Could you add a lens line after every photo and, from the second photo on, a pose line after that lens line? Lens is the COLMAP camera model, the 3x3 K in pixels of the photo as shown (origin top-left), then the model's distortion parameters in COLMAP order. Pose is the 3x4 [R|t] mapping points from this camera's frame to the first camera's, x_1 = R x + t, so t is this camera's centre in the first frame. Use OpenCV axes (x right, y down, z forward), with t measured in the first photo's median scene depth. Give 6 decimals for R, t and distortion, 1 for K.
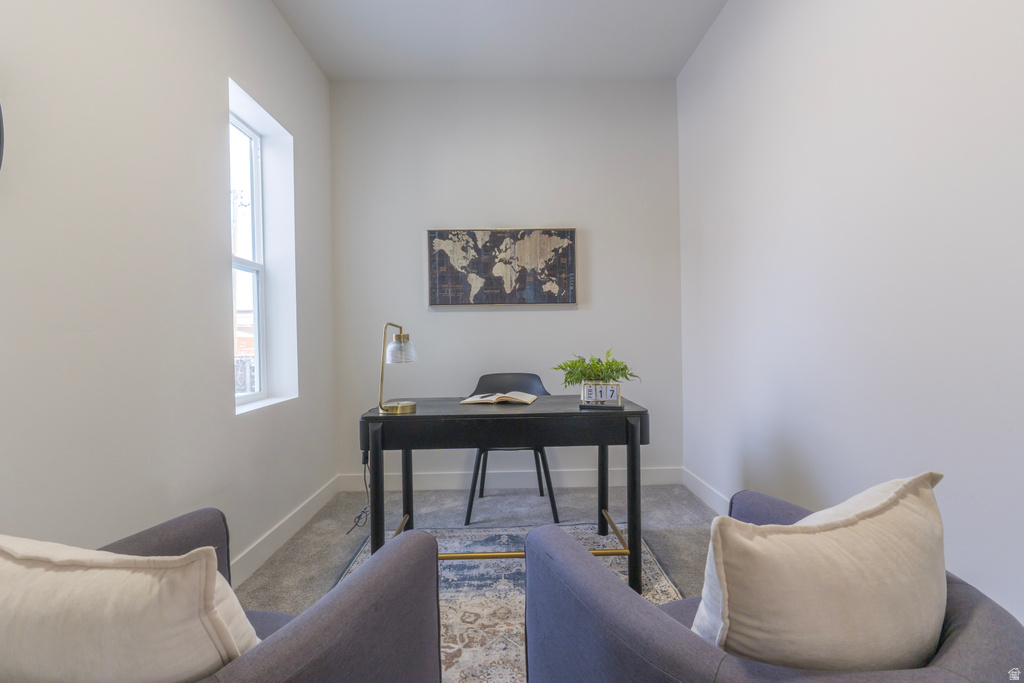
lens RADIAL K [[492.4, 0, 513.1], [0, 492.4, 333.5], [0, 0, 1]] dist [0.000673, 0.000719]
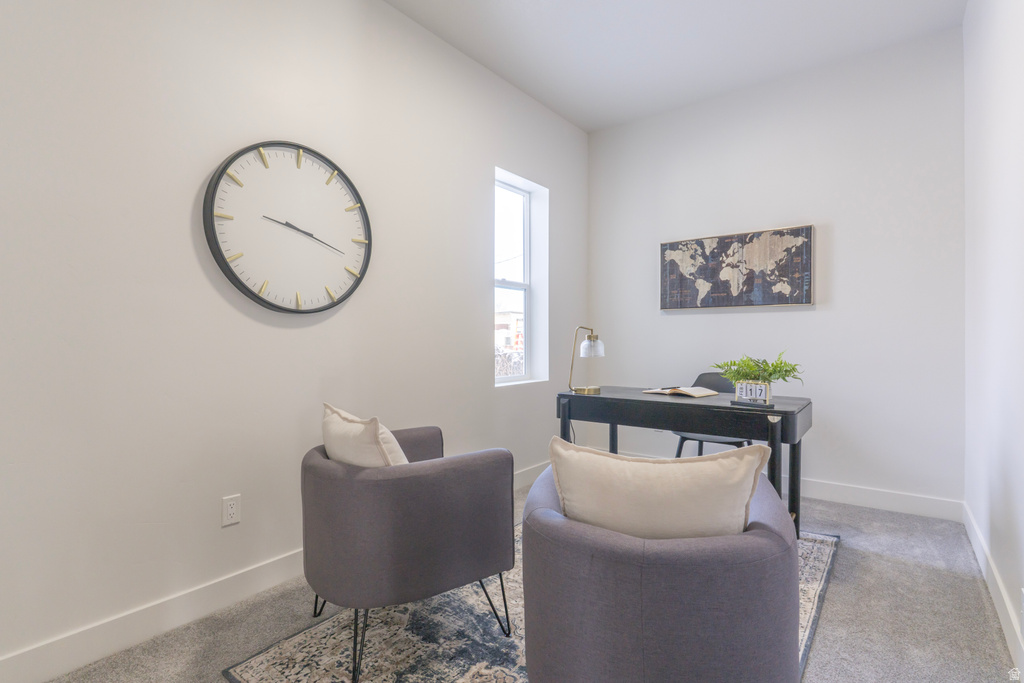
lens RADIAL K [[492.4, 0, 513.1], [0, 492.4, 333.5], [0, 0, 1]] dist [0.000673, 0.000719]
pose [[0.775801, 0.008139, -0.630925, 0.282334], [-0.007170, 0.999966, 0.004084, -0.003575], [0.630937, 0.001355, 0.775833, -0.099500]]
